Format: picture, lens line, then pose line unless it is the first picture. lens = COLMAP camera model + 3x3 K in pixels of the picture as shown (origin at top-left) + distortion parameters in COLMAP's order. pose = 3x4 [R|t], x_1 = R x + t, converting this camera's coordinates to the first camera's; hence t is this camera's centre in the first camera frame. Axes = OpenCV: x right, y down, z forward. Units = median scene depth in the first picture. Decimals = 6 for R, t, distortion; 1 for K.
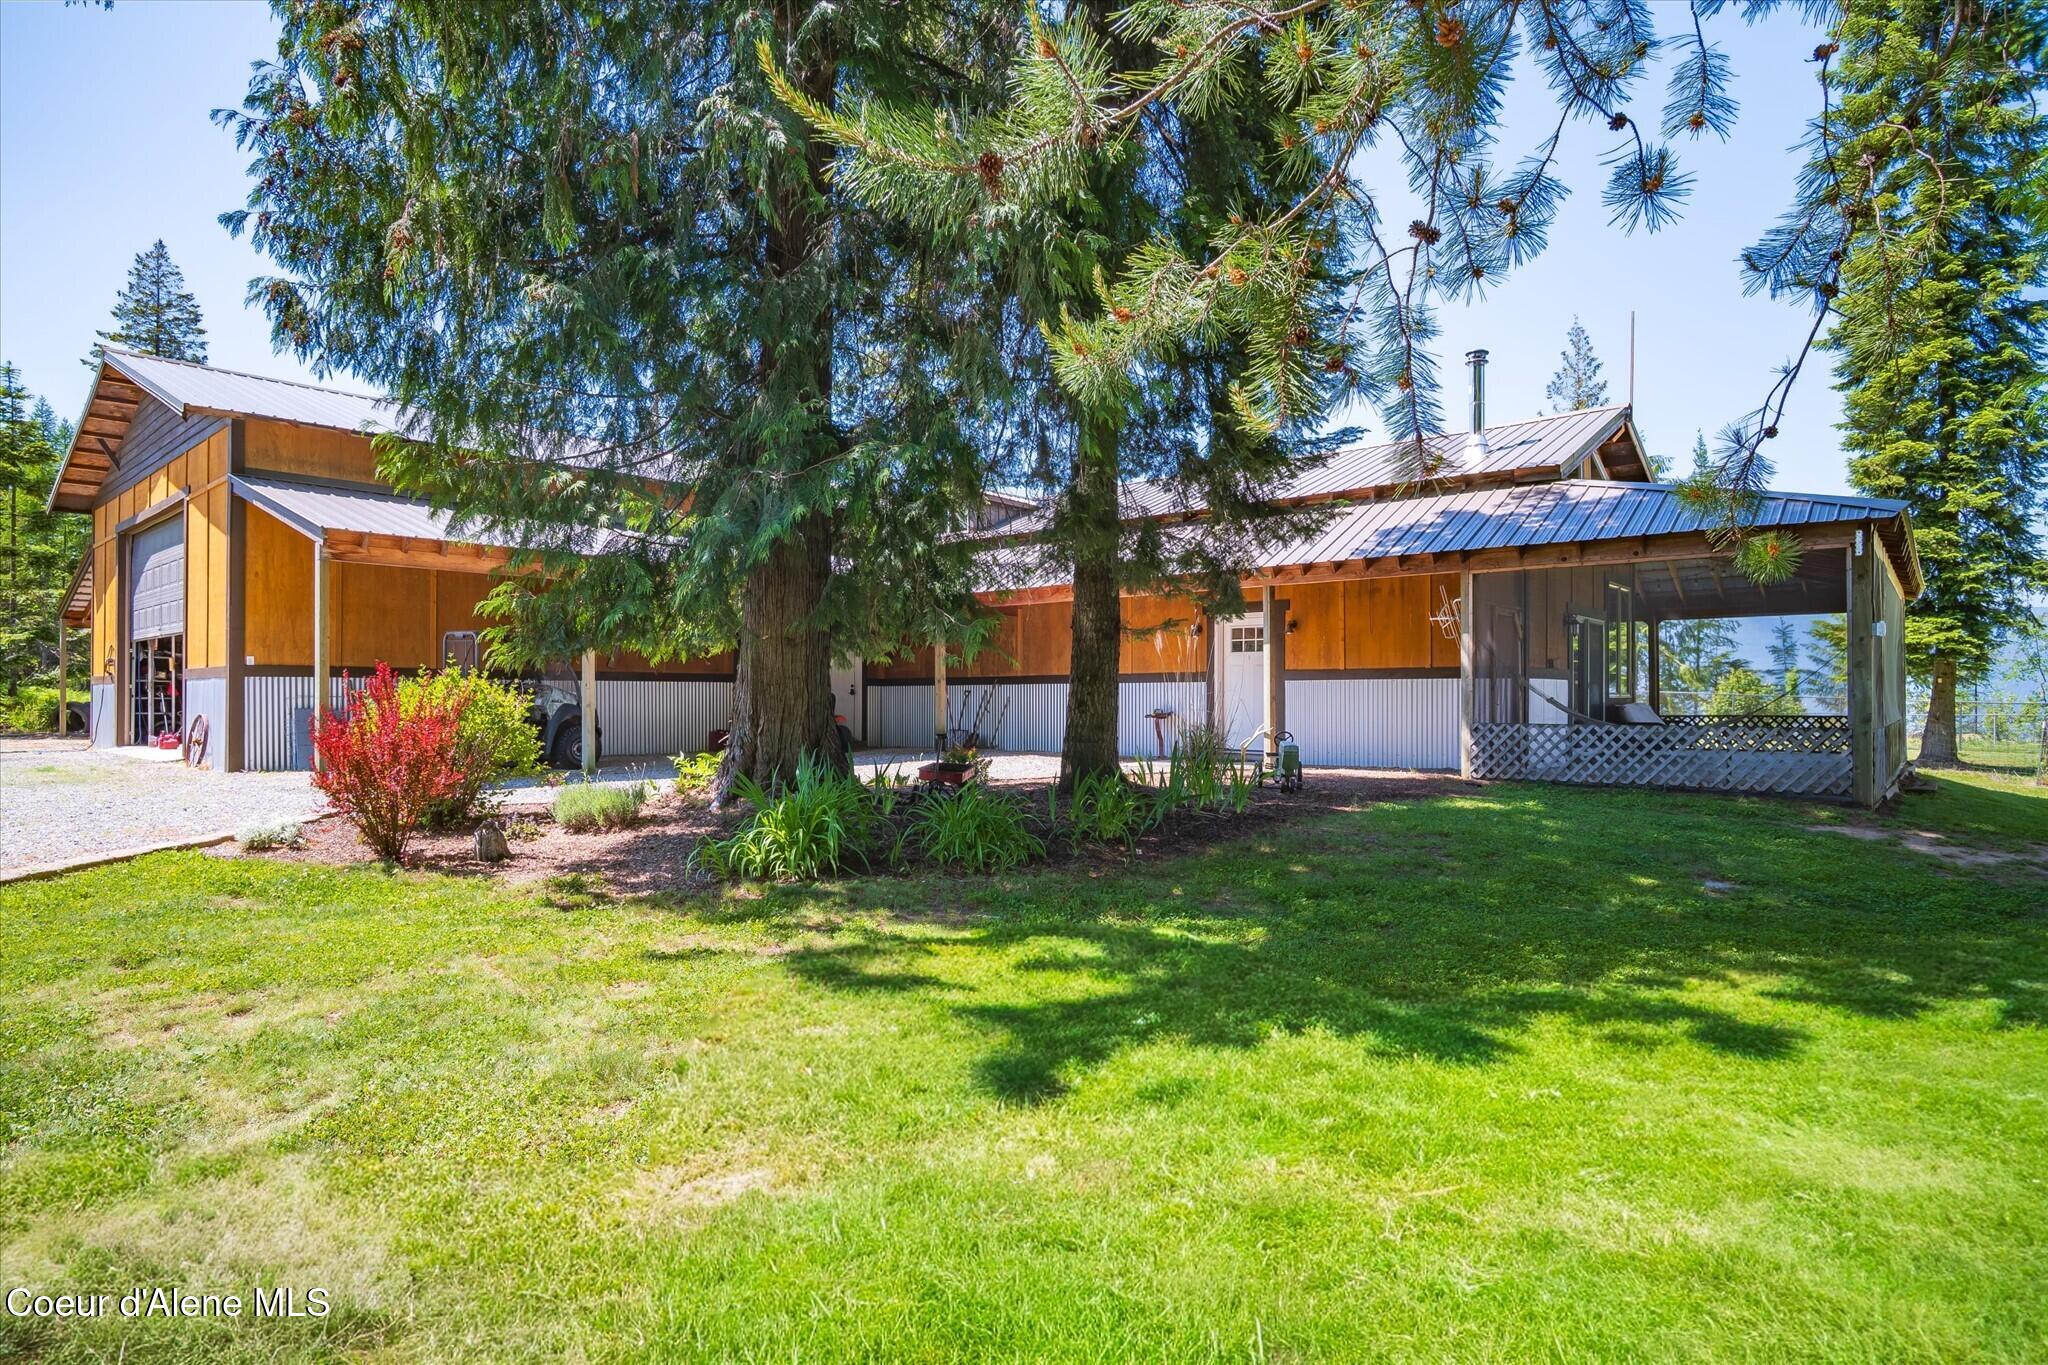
lens RADIAL K [[1100.8, 0, 1008.9], [0, 1100.8, 685.9], [0, 0, 1]] dist [-0.035318, 0.012094]
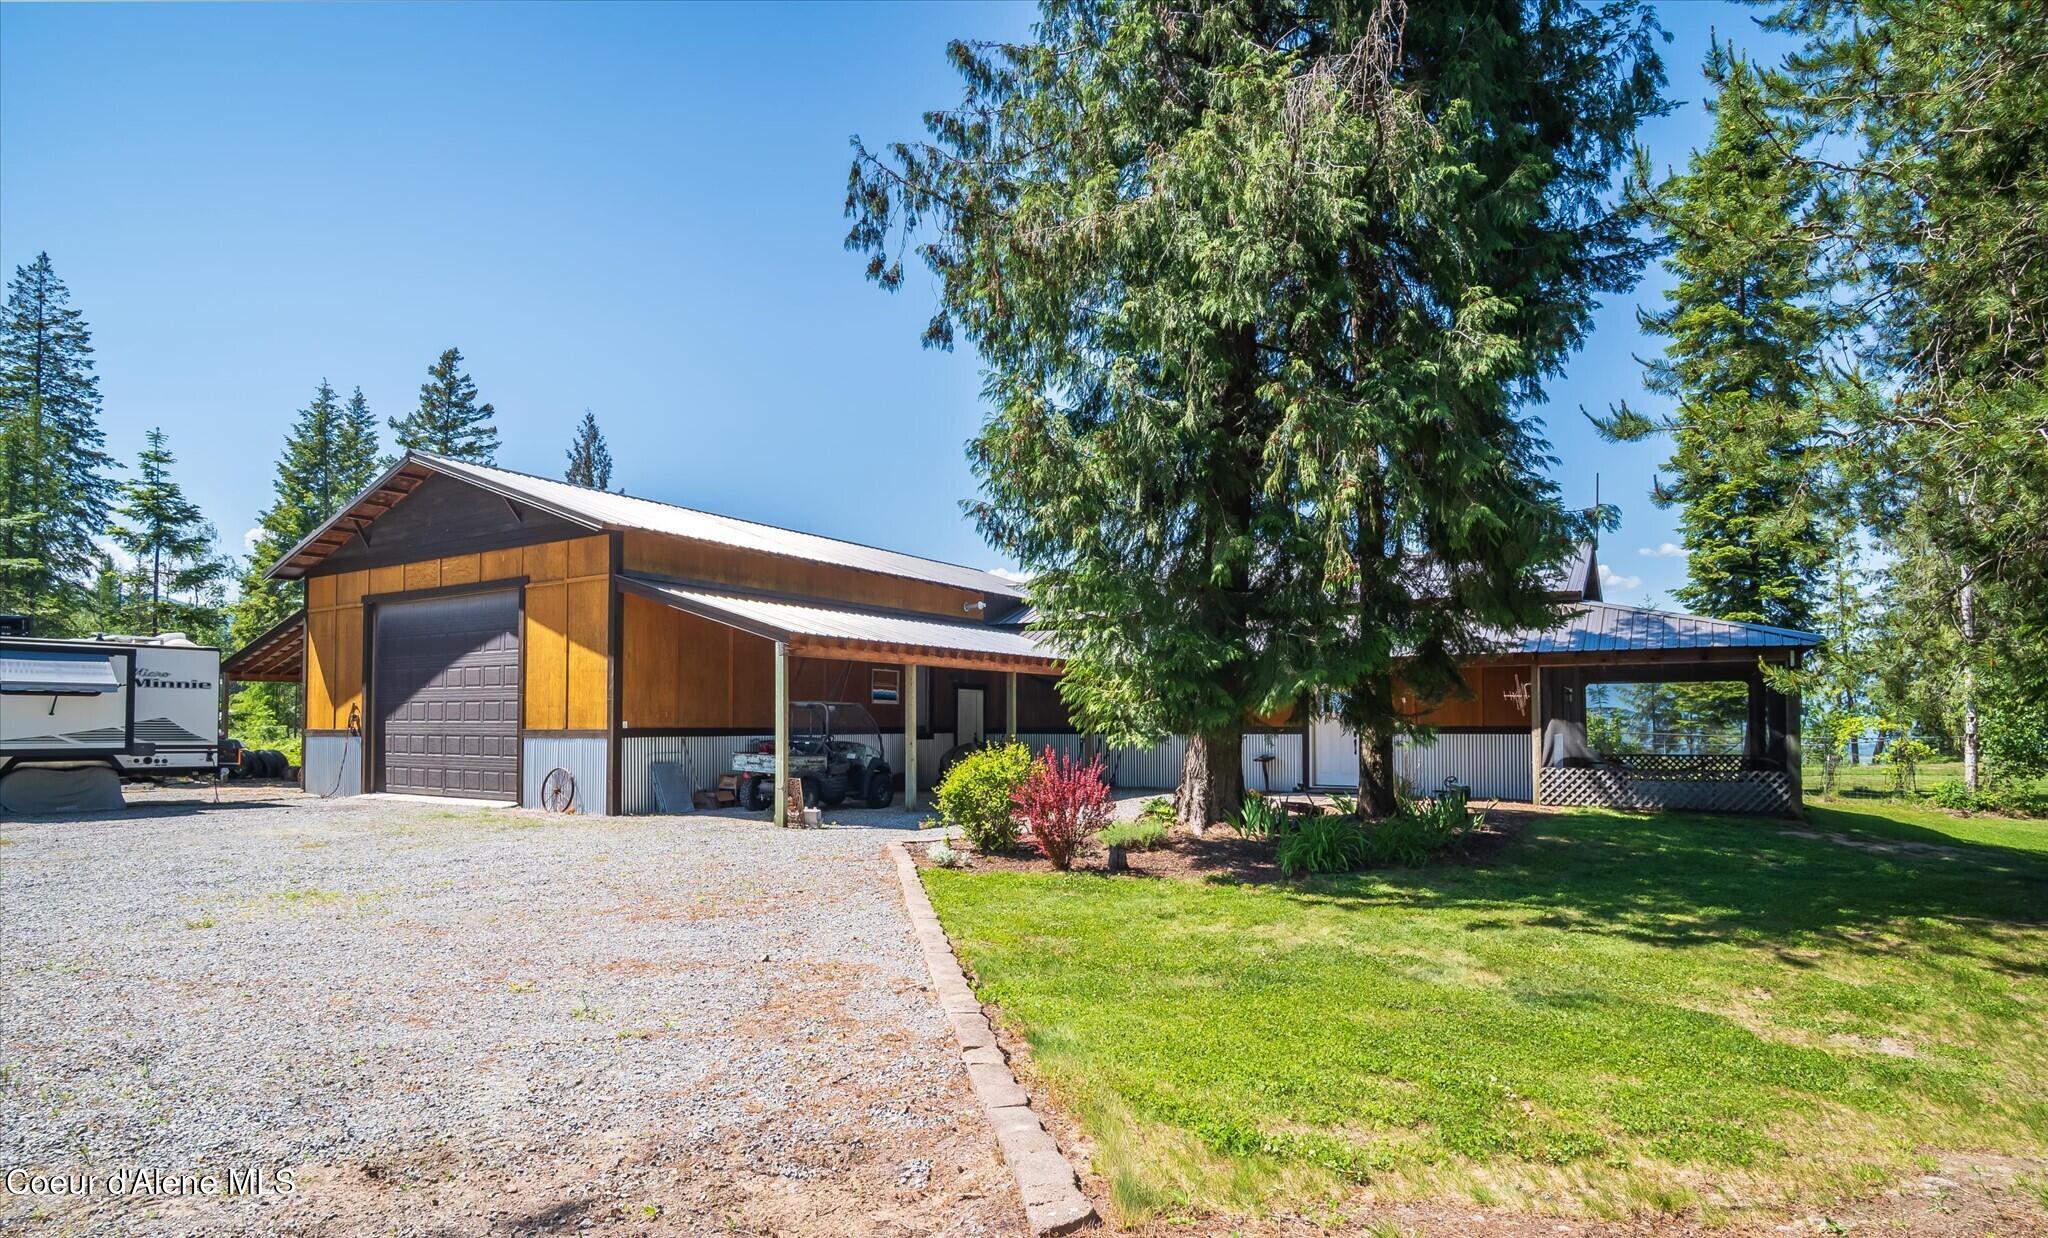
lens RADIAL K [[1086.0, 0, 1024.6], [0, 1086.0, 682.5], [0, 0, 1]] dist [-0.023432, -0.000061]
pose [[0.985751, 0.004104, 0.168161, -0.339988], [0.000661, 0.999600, -0.028274, -0.026759], [-0.168210, 0.027982, 0.985354, -0.217037]]
